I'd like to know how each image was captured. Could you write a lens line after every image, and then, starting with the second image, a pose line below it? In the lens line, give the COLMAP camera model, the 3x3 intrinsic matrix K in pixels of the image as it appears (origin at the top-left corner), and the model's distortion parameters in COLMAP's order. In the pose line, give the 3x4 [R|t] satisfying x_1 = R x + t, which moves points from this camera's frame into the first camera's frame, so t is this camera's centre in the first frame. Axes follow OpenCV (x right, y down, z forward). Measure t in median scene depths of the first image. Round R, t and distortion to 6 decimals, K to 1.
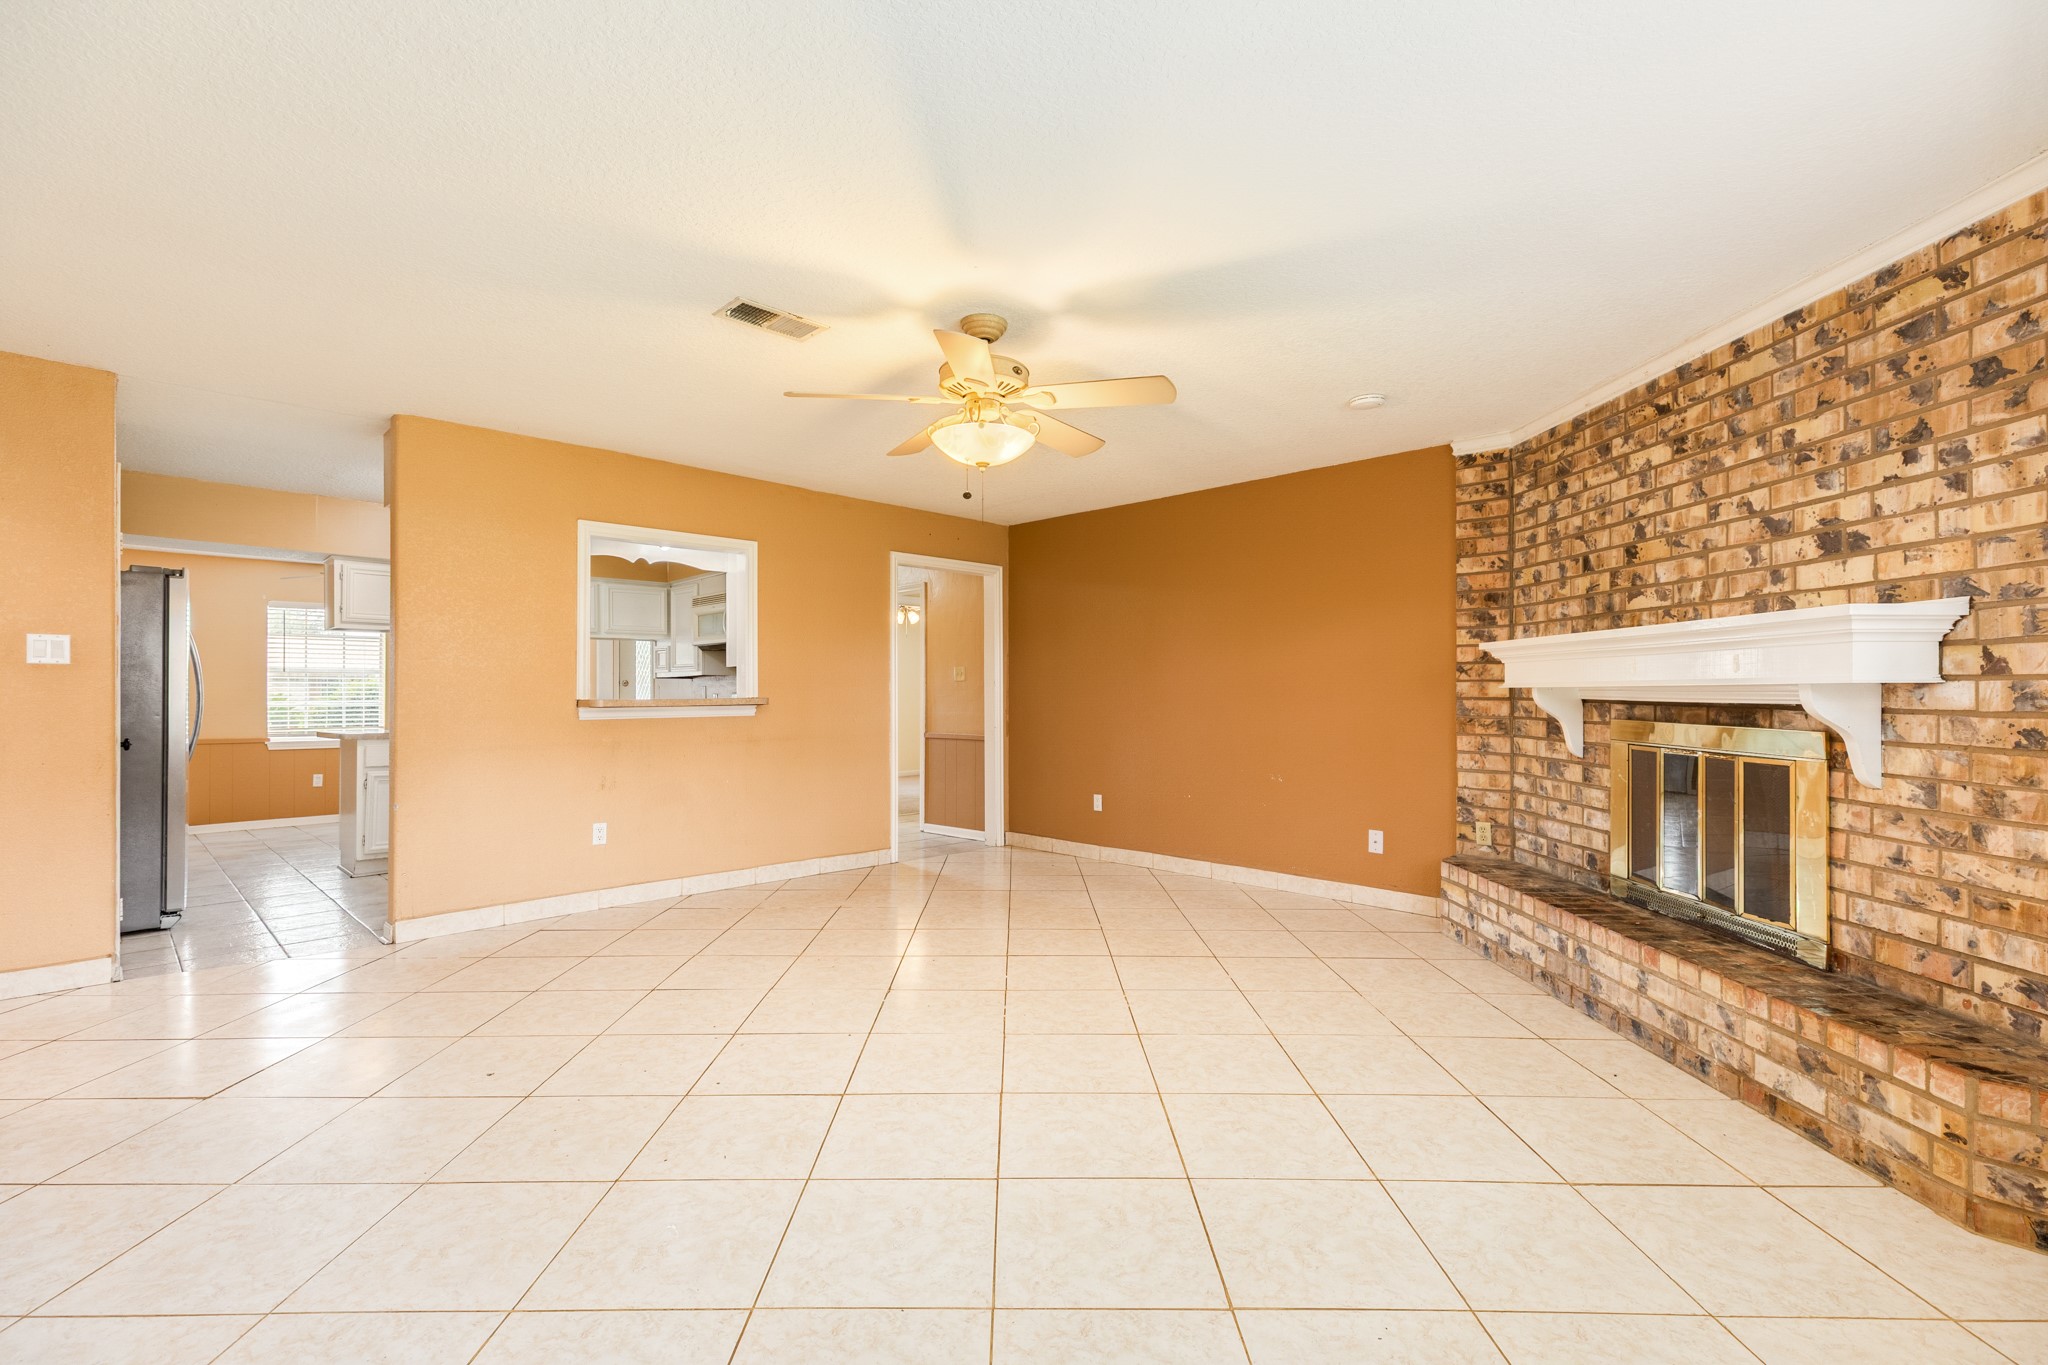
lens RADIAL K [[914.6, 0, 1015.7], [0, 914.6, 689.0], [0, 0, 1]] dist [0.007105, -0.000876]
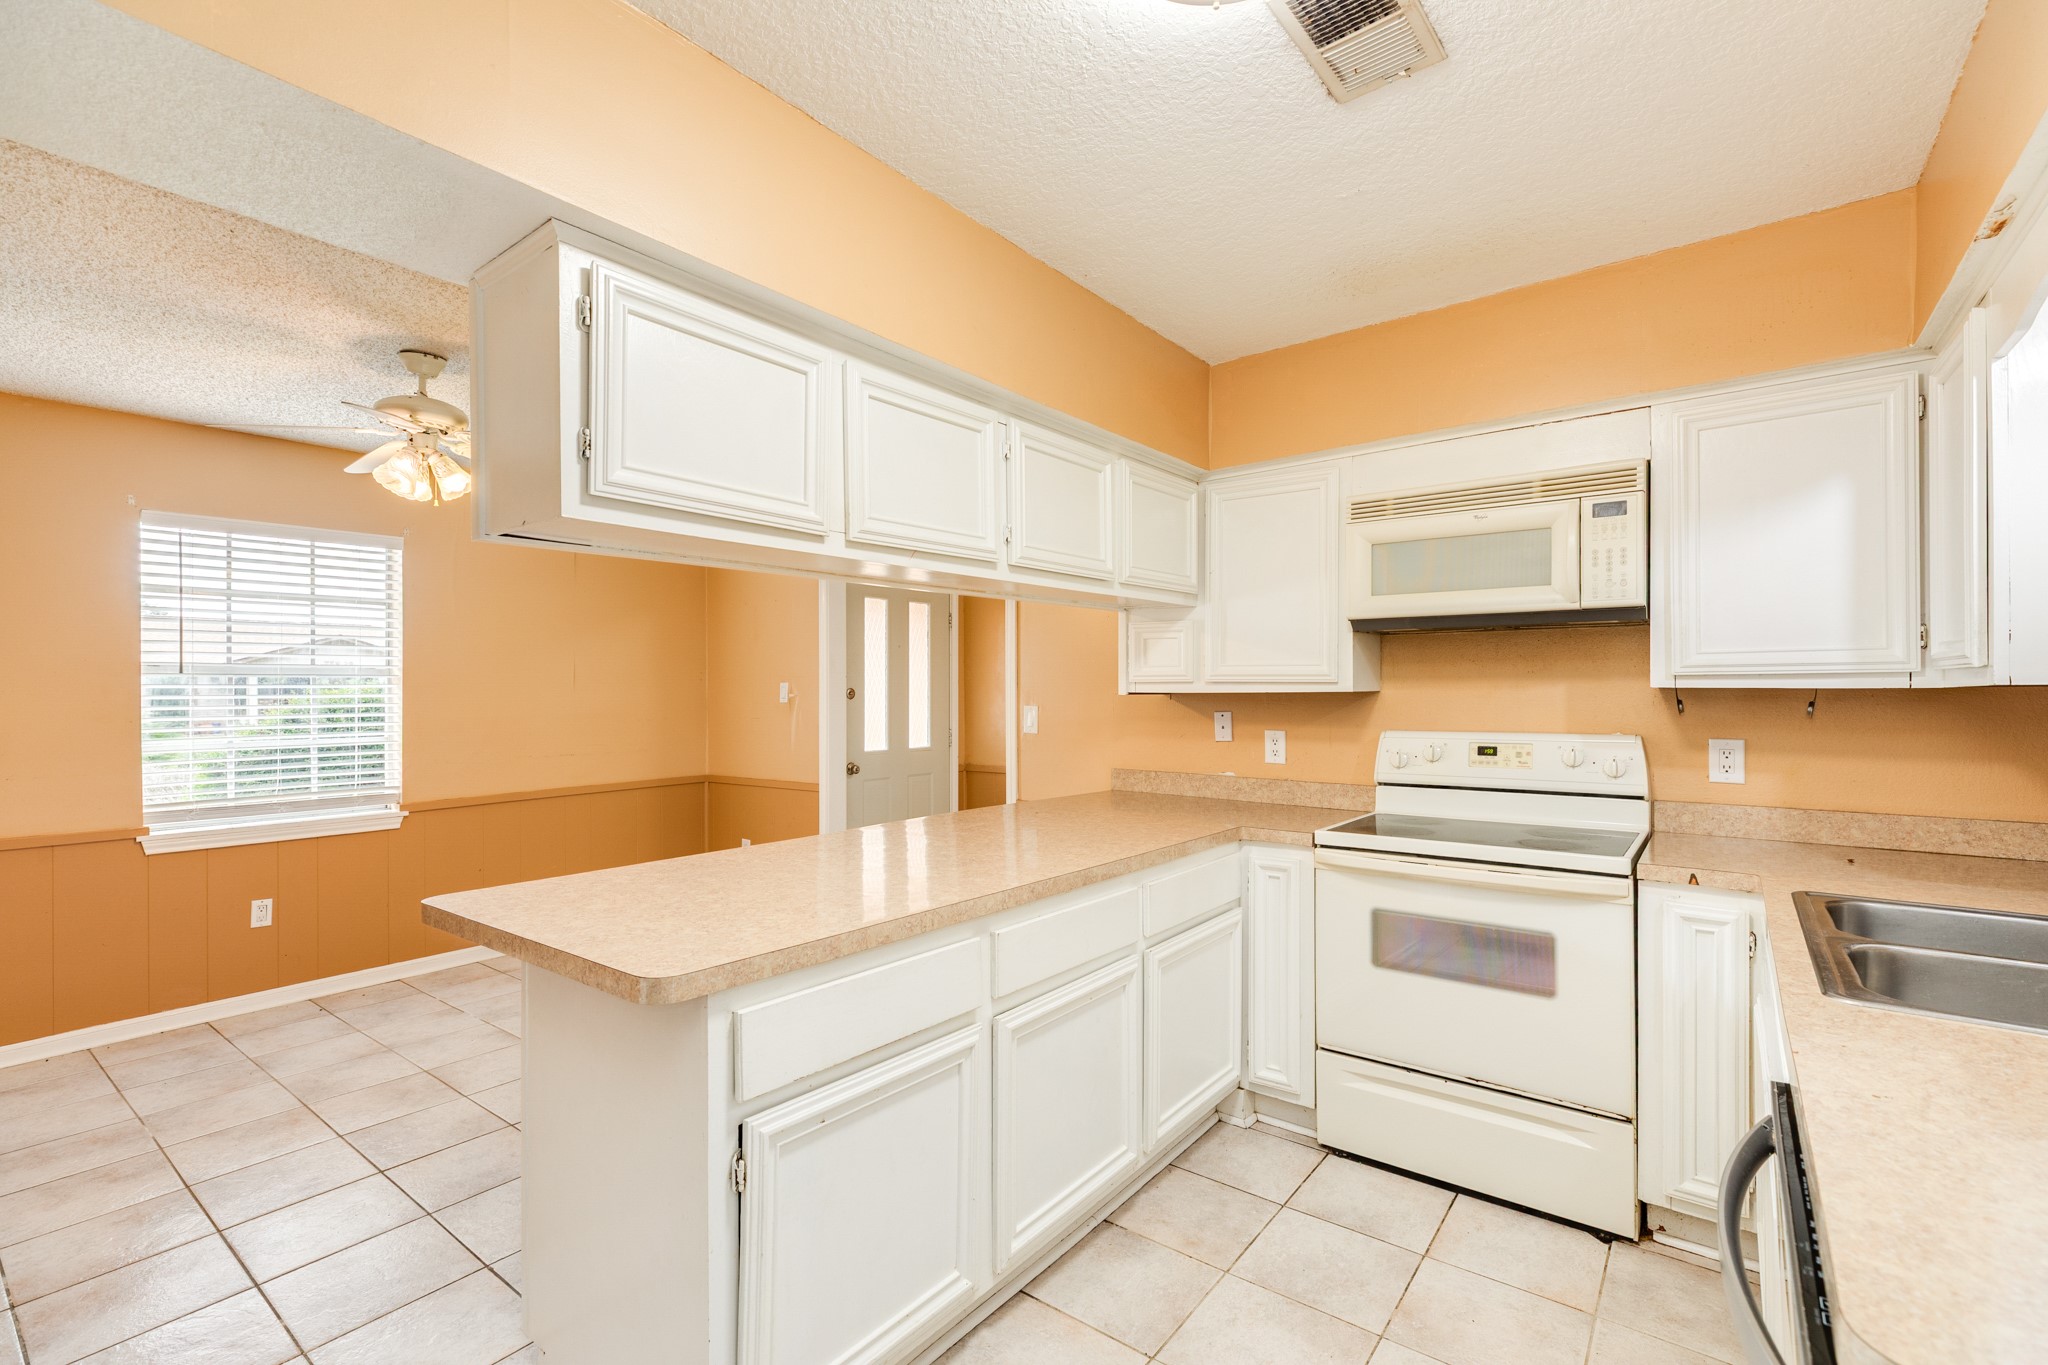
lens RADIAL K [[914.6, 0, 1018.5], [0, 914.6, 686.7], [0, 0, 1]] dist [0.007105, -0.000876]
pose [[0.992250, 0.001121, 0.124254, -1.157891], [-0.002340, 0.999950, 0.009671, -0.044912], [-0.124237, -0.009887, 0.992203, 1.311784]]
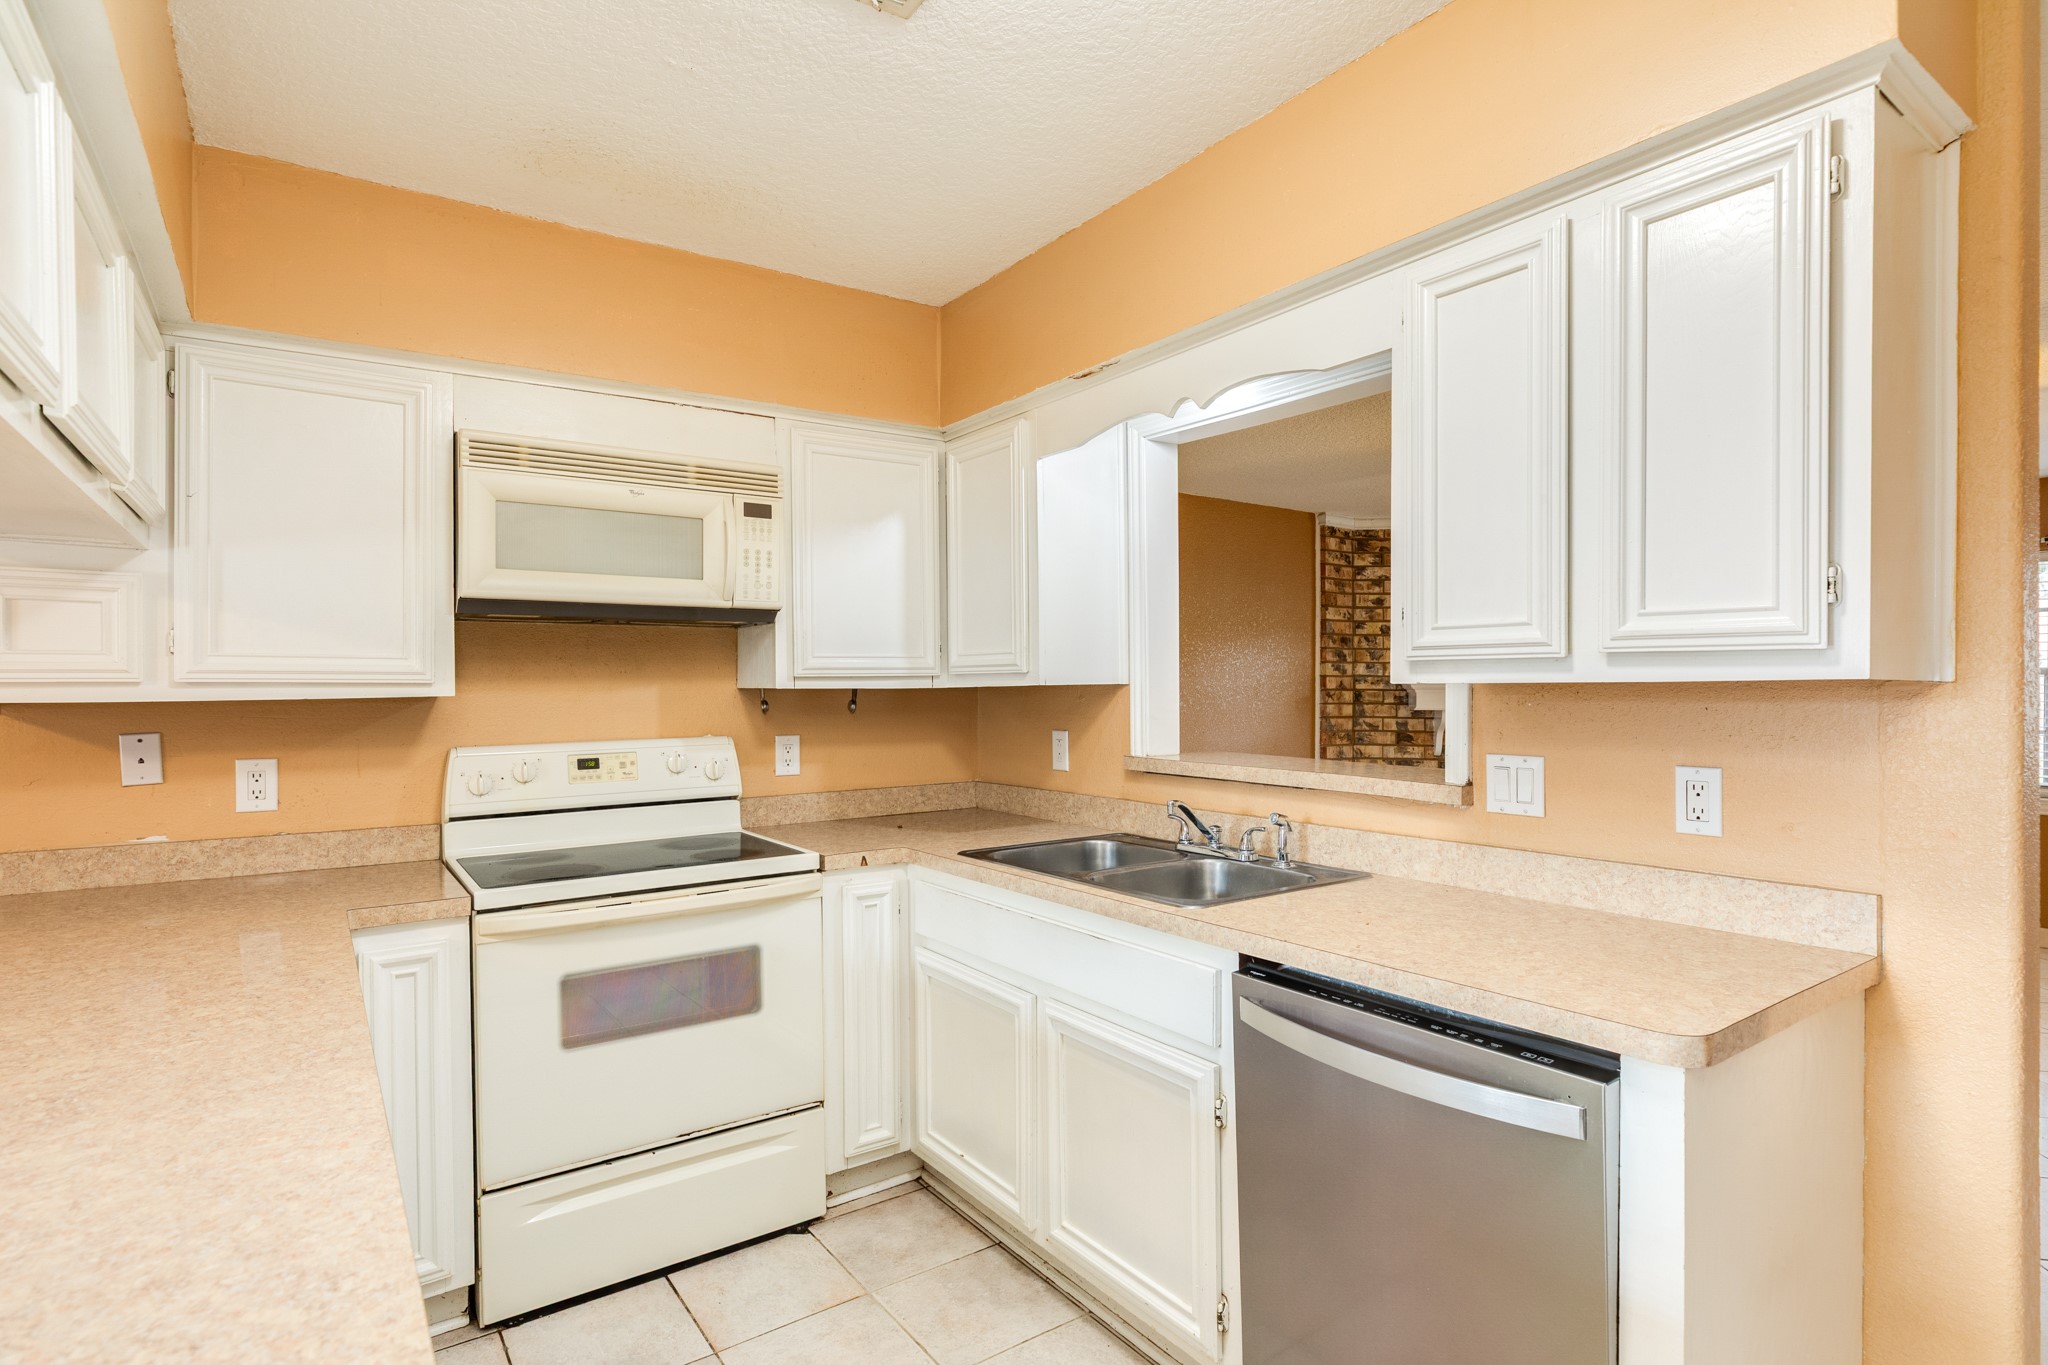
lens RADIAL K [[1026.4, 0, 1020.9], [0, 1026.4, 689.6], [0, 0, 1]] dist [-0.002461, 0.000731]
pose [[0.171605, -0.001154, 0.985165, -1.367569], [-0.004394, 0.999988, 0.001937, -0.040243], [-0.985156, -0.004661, 0.171598, 1.625464]]
